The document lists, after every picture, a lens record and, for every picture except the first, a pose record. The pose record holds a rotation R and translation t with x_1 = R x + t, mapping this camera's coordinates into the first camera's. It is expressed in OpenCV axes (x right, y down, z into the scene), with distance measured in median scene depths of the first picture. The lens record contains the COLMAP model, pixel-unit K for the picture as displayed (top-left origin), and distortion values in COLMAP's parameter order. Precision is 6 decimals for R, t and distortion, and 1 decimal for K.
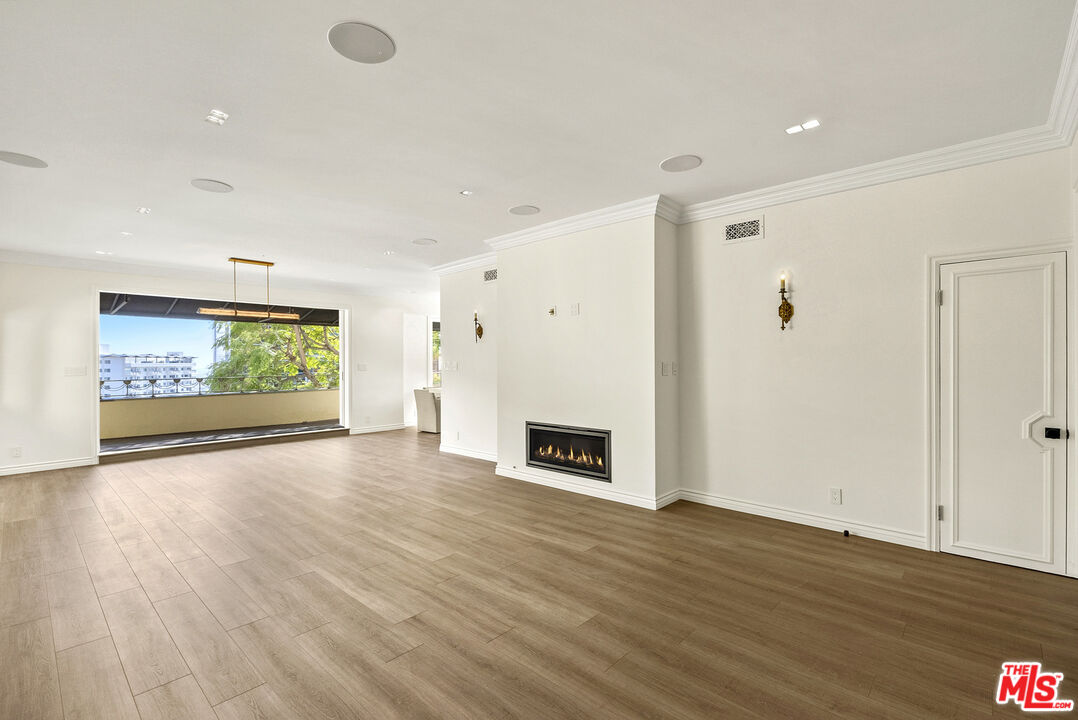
lens RADIAL K [[477.5, 0, 545.9], [0, 477.5, 362.6], [0, 0, 1]] dist [-0.002536, -0.000140]
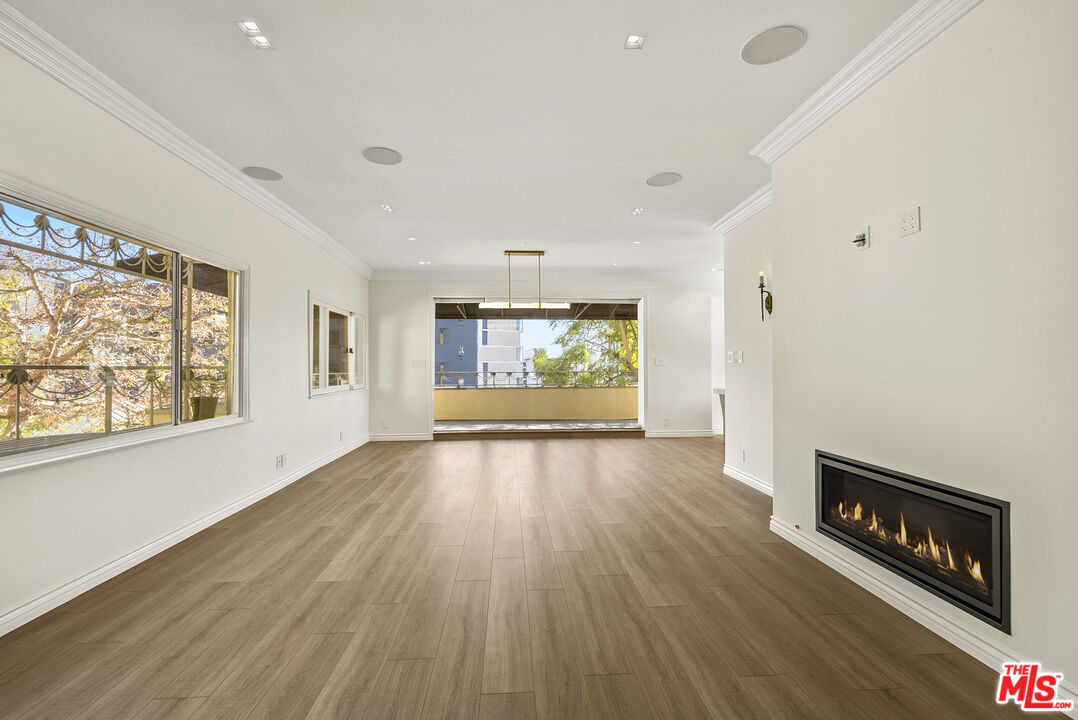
lens RADIAL K [[477.5, 0, 535.3], [0, 477.5, 364.3], [0, 0, 1]] dist [-0.002536, -0.000140]
pose [[0.720943, 0.000944, -0.692994, 0.114962], [0.000566, 0.999998, 0.001952, 0.023506], [0.692994, -0.001799, 0.720941, 0.399808]]
